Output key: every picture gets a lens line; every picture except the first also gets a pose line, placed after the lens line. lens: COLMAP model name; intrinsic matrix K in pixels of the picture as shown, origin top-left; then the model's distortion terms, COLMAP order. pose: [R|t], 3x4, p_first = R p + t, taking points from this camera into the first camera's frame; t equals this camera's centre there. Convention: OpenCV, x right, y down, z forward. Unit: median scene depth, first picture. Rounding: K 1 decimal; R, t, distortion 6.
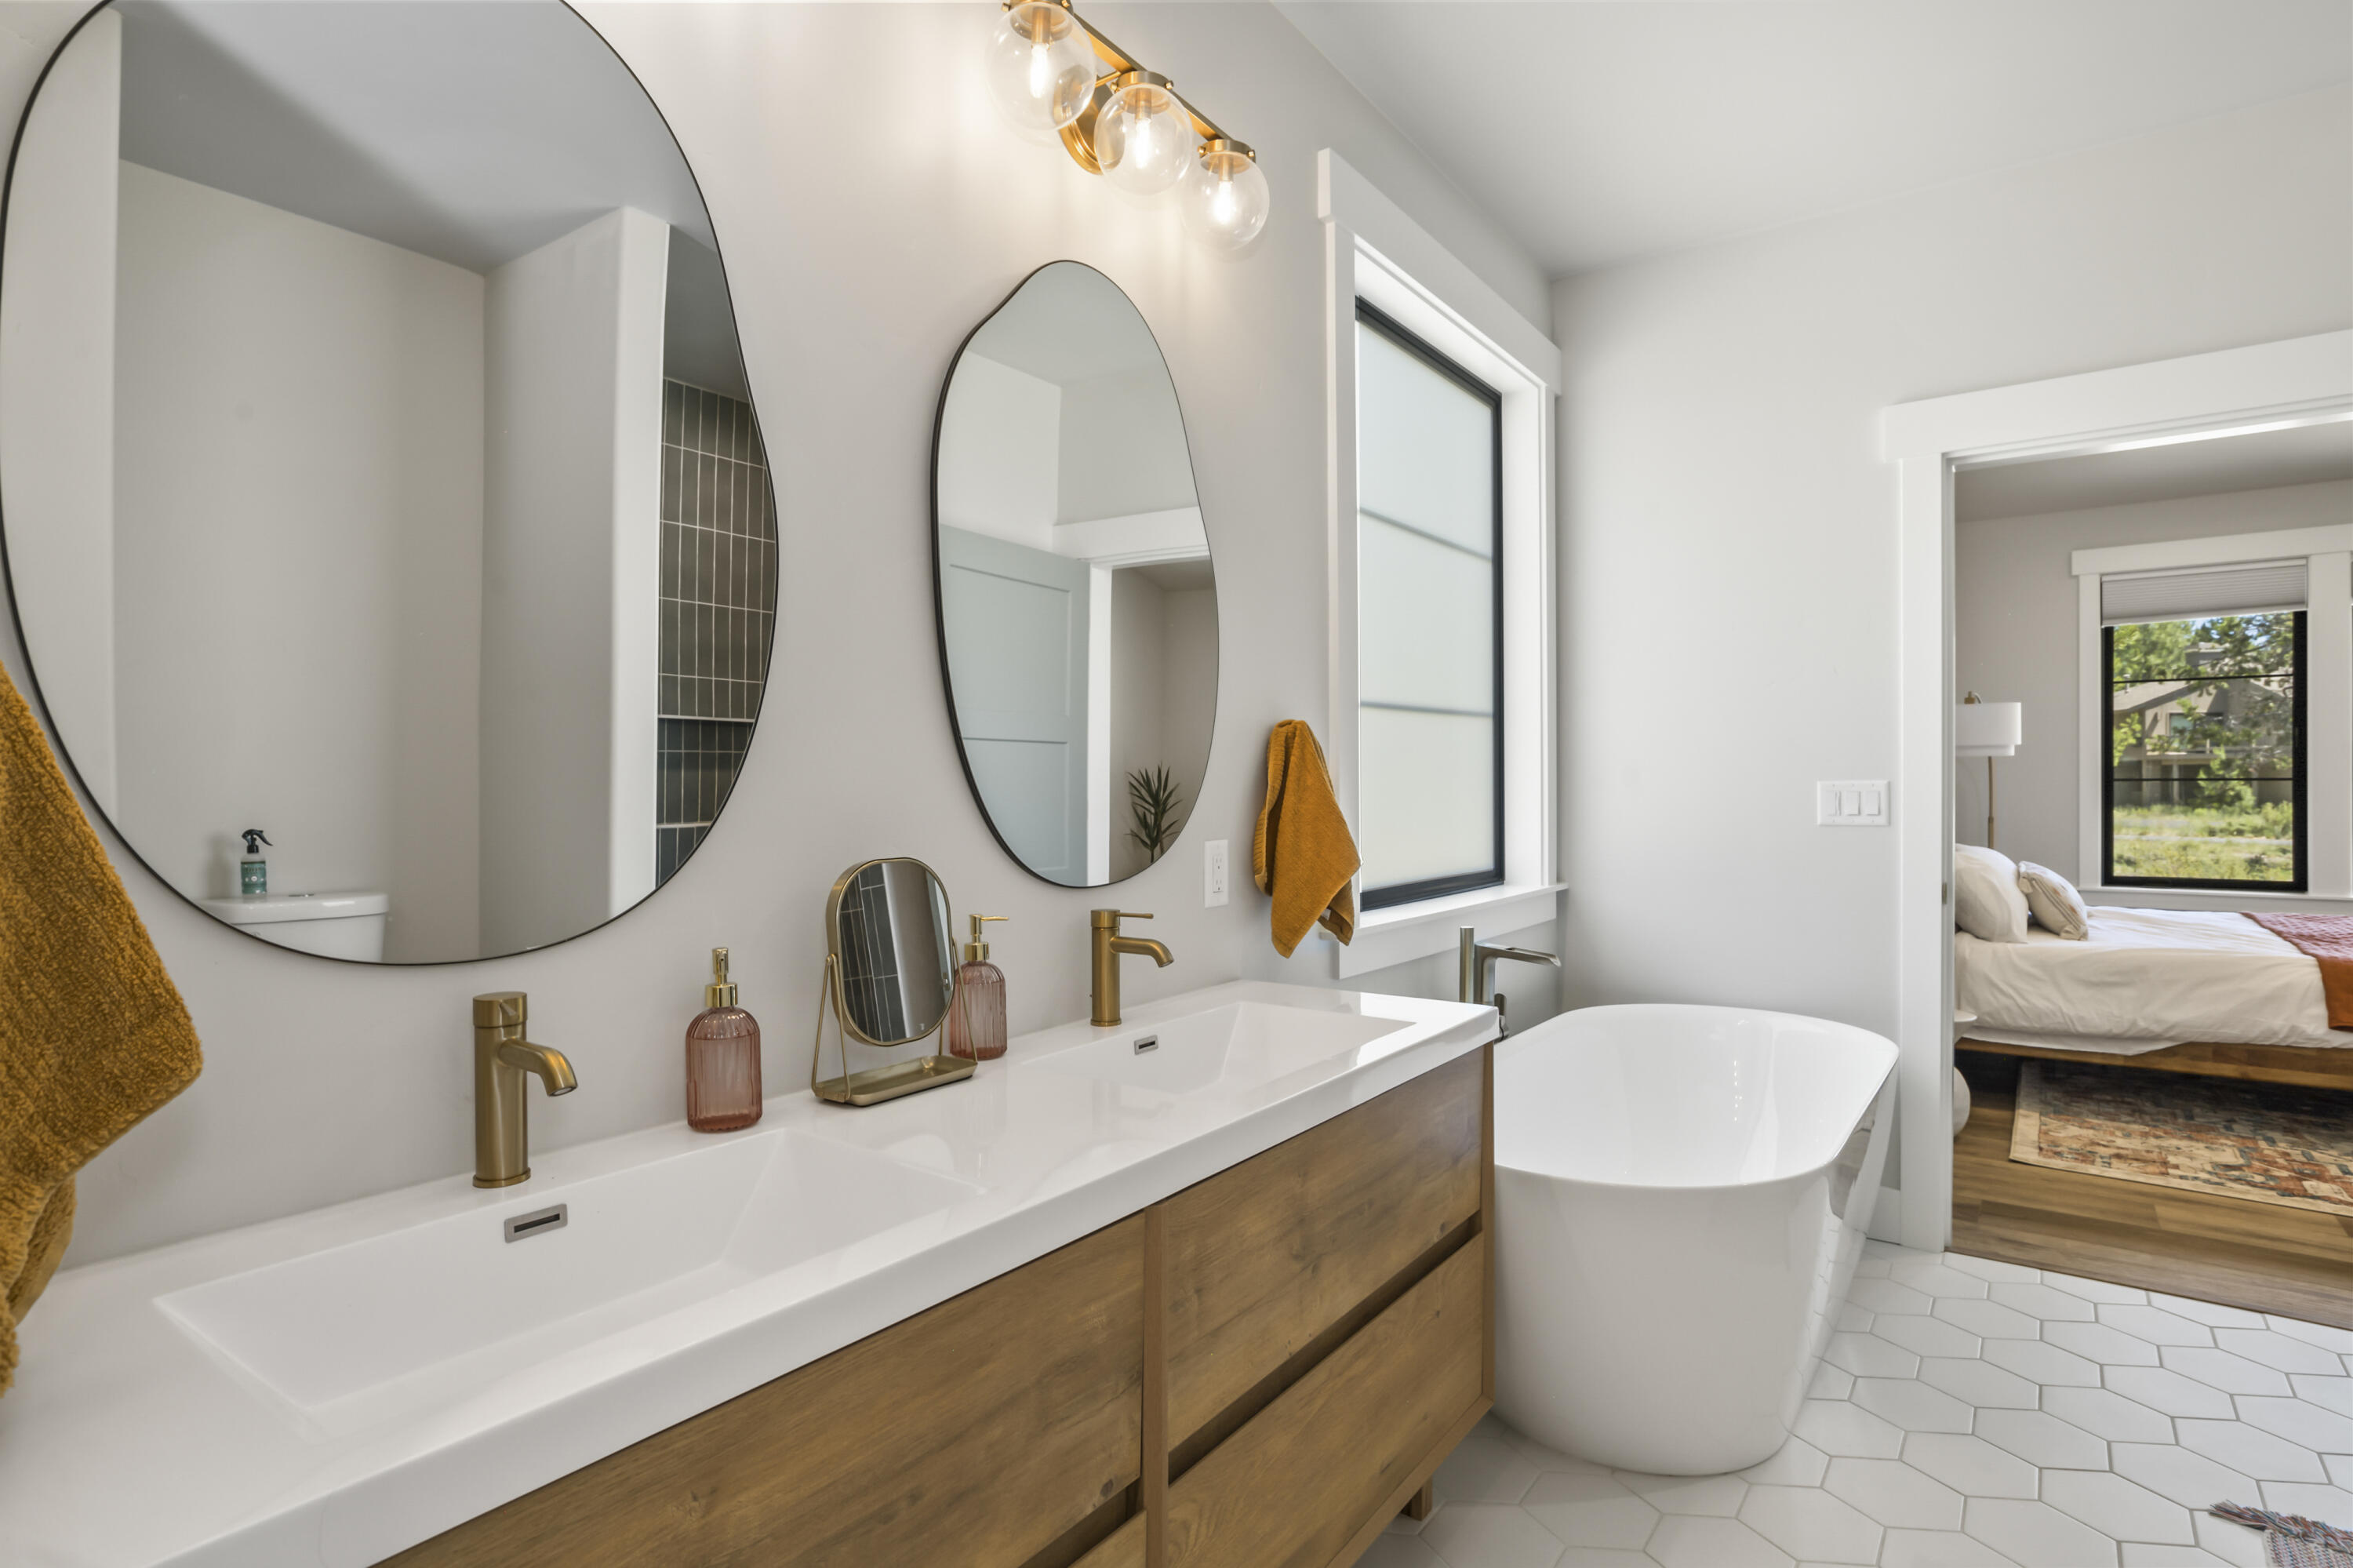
lens RADIAL K [[1196.4, 0, 1161.9], [0, 1196.4, 789.7], [0, 0, 1]] dist [-0.015404, 0.007754]
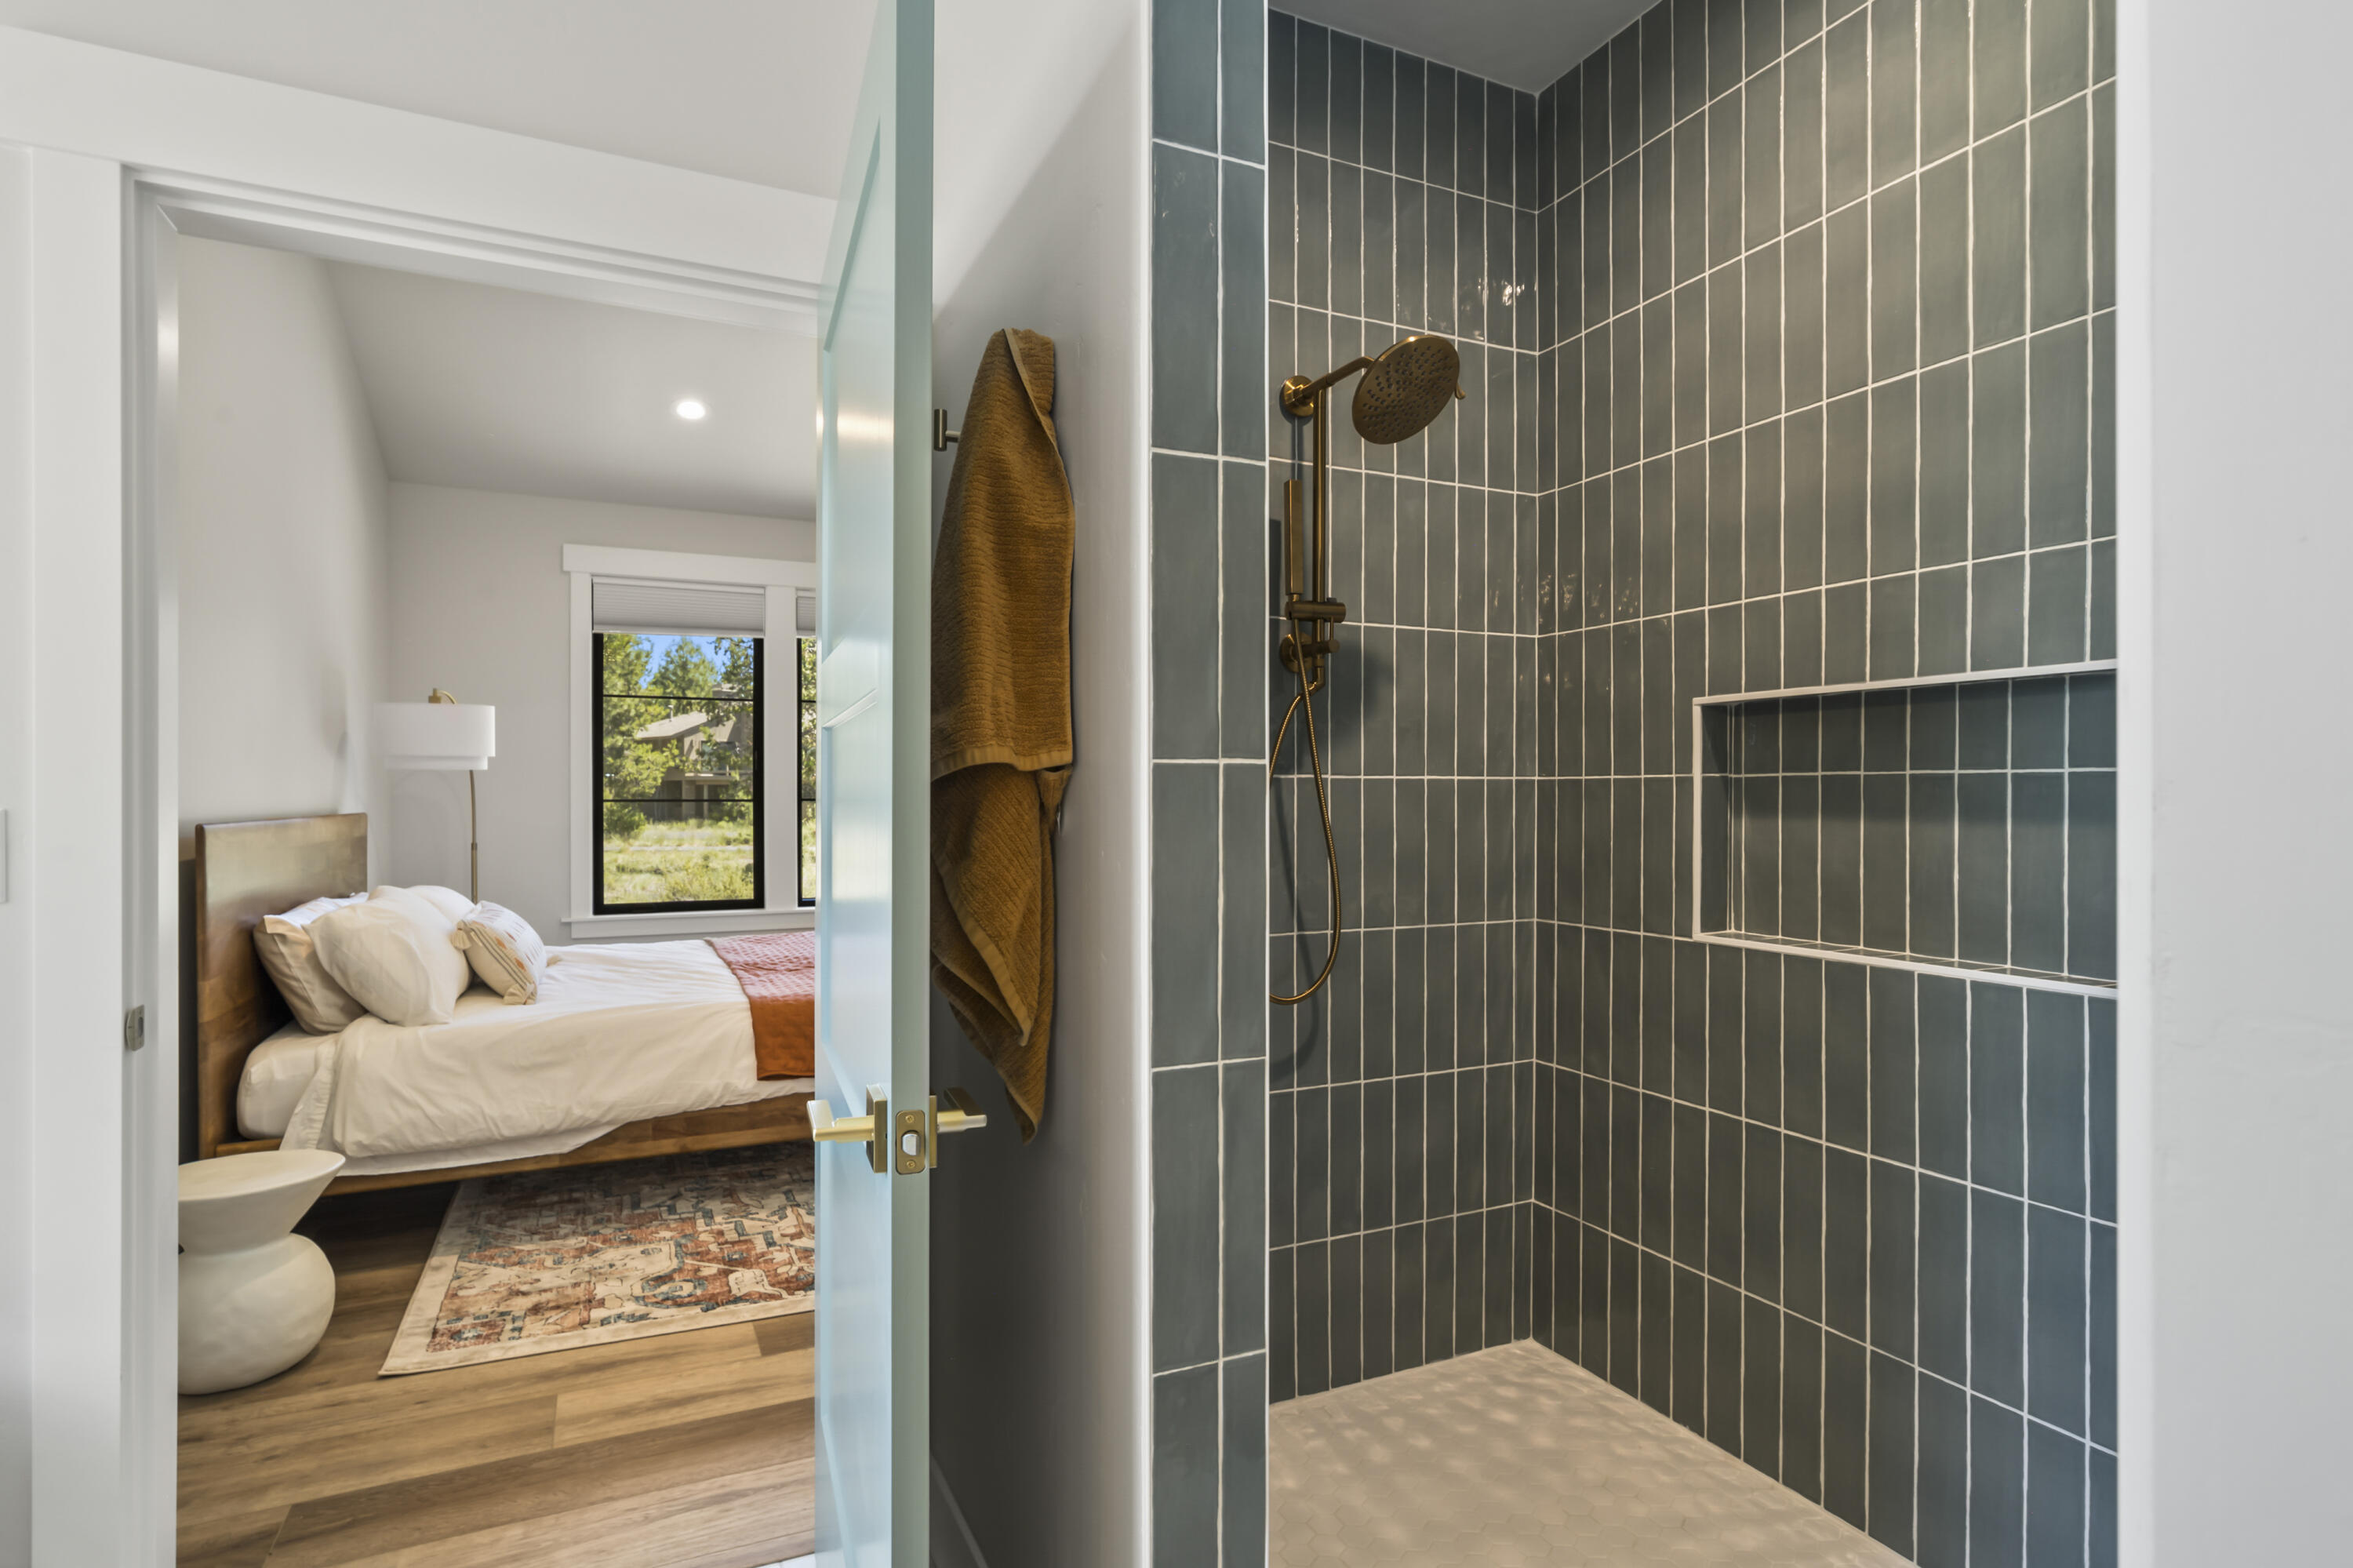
lens RADIAL K [[1196.4, 0, 1173.7], [0, 1196.4, 807.9], [0, 0, 1]] dist [-0.015404, 0.007754]
pose [[0.475214, -0.001376, 0.879869, 0.272412], [-0.000281, 0.999998, 0.001715, -0.004849], [-0.879870, -0.001062, 0.475212, 0.237049]]
